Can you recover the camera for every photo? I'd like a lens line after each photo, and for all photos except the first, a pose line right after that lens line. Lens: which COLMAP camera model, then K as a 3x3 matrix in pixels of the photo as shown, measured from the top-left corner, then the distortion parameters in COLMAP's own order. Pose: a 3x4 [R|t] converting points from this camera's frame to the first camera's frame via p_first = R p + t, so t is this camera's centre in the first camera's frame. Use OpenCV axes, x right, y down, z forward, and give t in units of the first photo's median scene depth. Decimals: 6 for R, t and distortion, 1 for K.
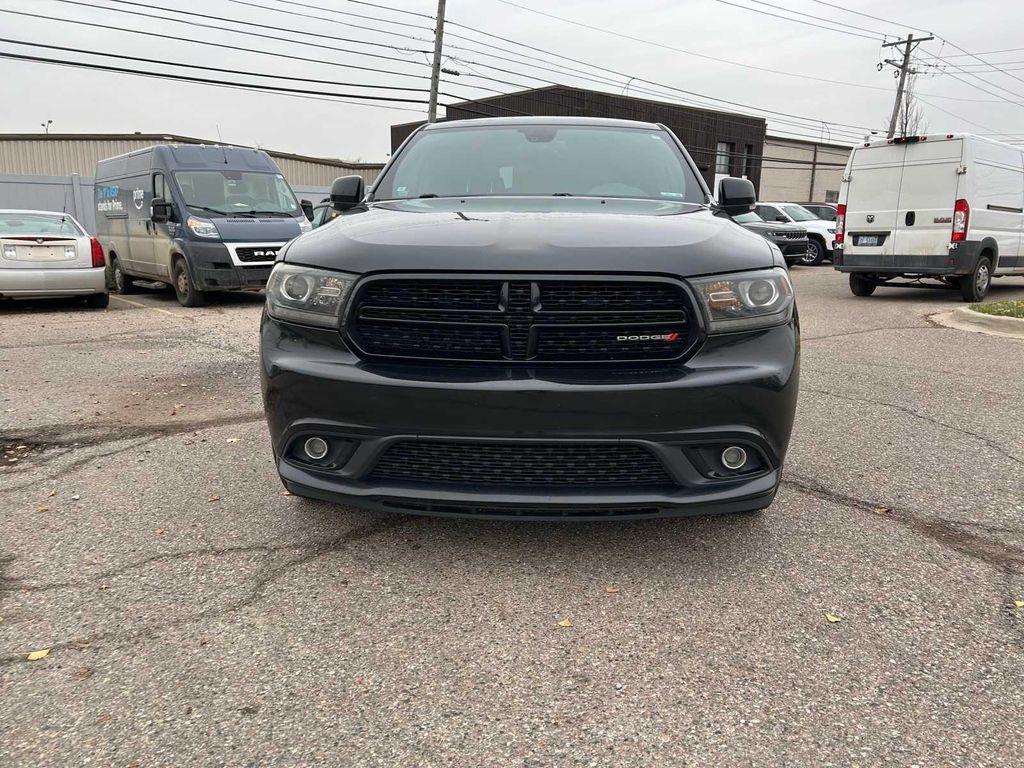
lens RADIAL K [[771.7, 0, 514.5], [0, 771.7, 385.7], [0, 0, 1]] dist [0.055093, -0.054338]
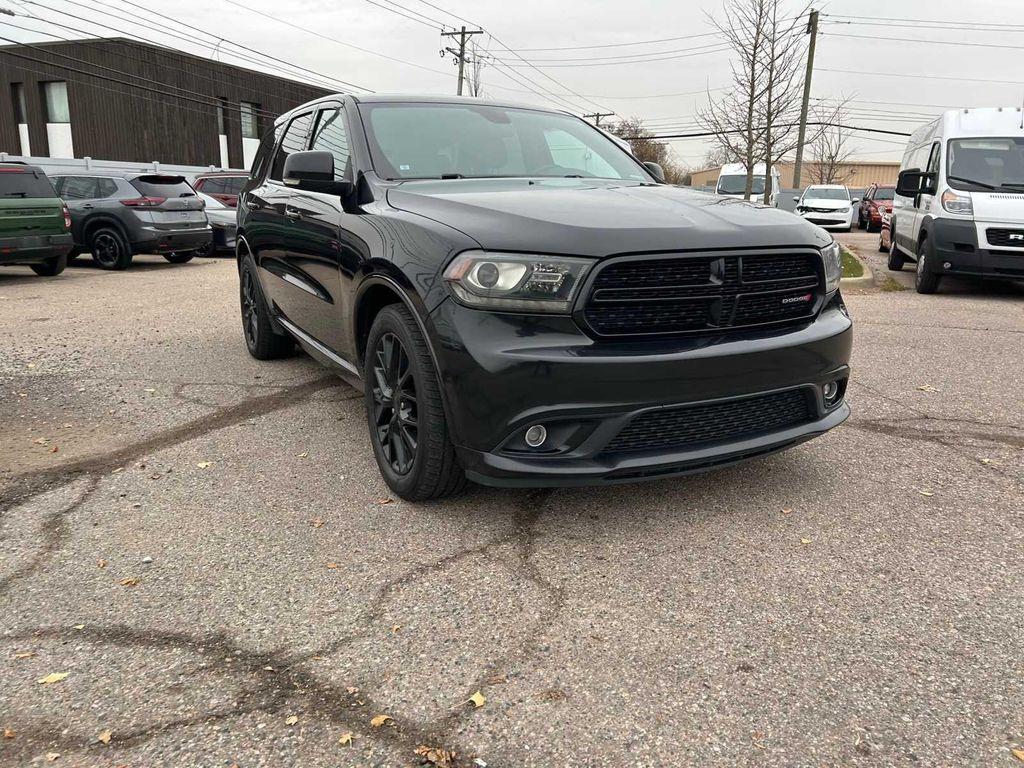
lens RADIAL K [[771.7, 0, 520.1], [0, 771.7, 374.3], [0, 0, 1]] dist [0.055093, -0.054338]
pose [[0.849371, -0.119107, 0.514182, -0.739938], [0.108463, 0.992801, 0.050807, -0.048019], [-0.516532, 0.012616, 0.856175, 0.160573]]
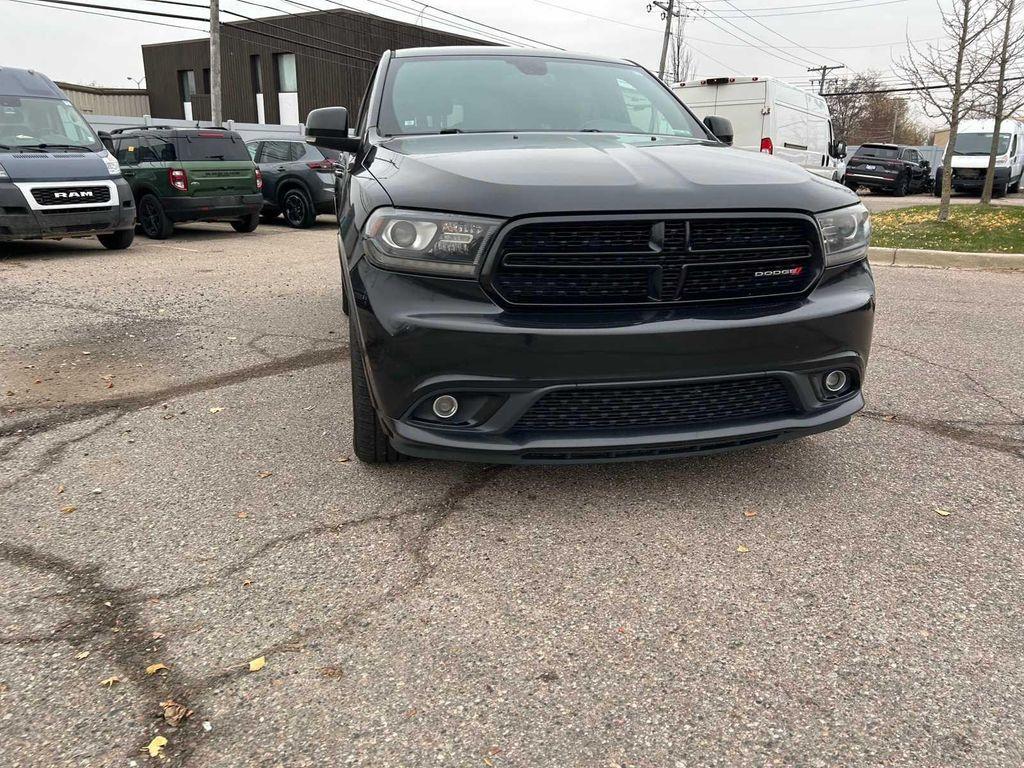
lens RADIAL K [[771.7, 0, 521.4], [0, 771.7, 387.5], [0, 0, 1]] dist [0.055093, -0.054338]
pose [[0.957672, -0.082437, 0.275804, -0.407954], [0.060257, 0.994299, 0.087964, -0.018664], [-0.281484, -0.067621, 0.957180, 0.074389]]
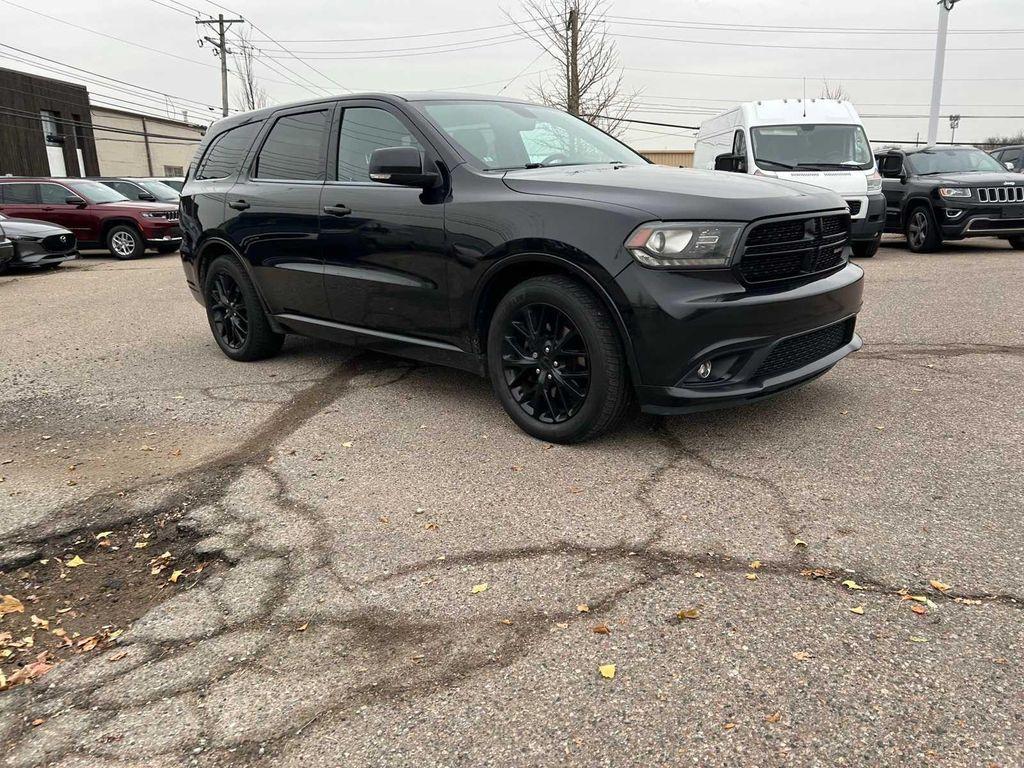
lens RADIAL K [[771.7, 0, 522.2], [0, 771.7, 389.5], [0, 0, 1]] dist [0.055093, -0.054338]
pose [[0.652954, -0.218703, 0.725135, -1.297109], [0.194399, 0.973723, 0.118630, -0.087463], [-0.732025, 0.063505, 0.678312, 0.364760]]
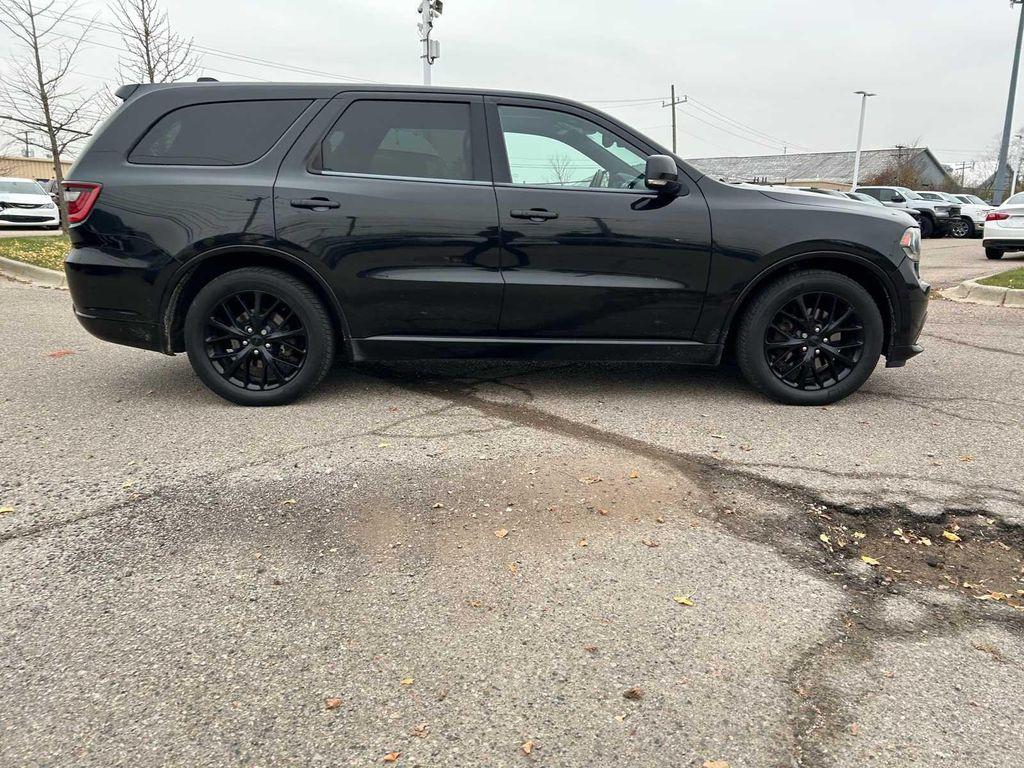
lens RADIAL K [[771.7, 0, 528.2], [0, 771.7, 384.0], [0, 0, 1]] dist [0.055093, -0.054338]
pose [[-0.092573, -0.235562, 0.967440, -1.844971], [0.193564, 0.948819, 0.249550, -0.401824], [-0.976710, 0.210364, -0.042238, 1.880103]]
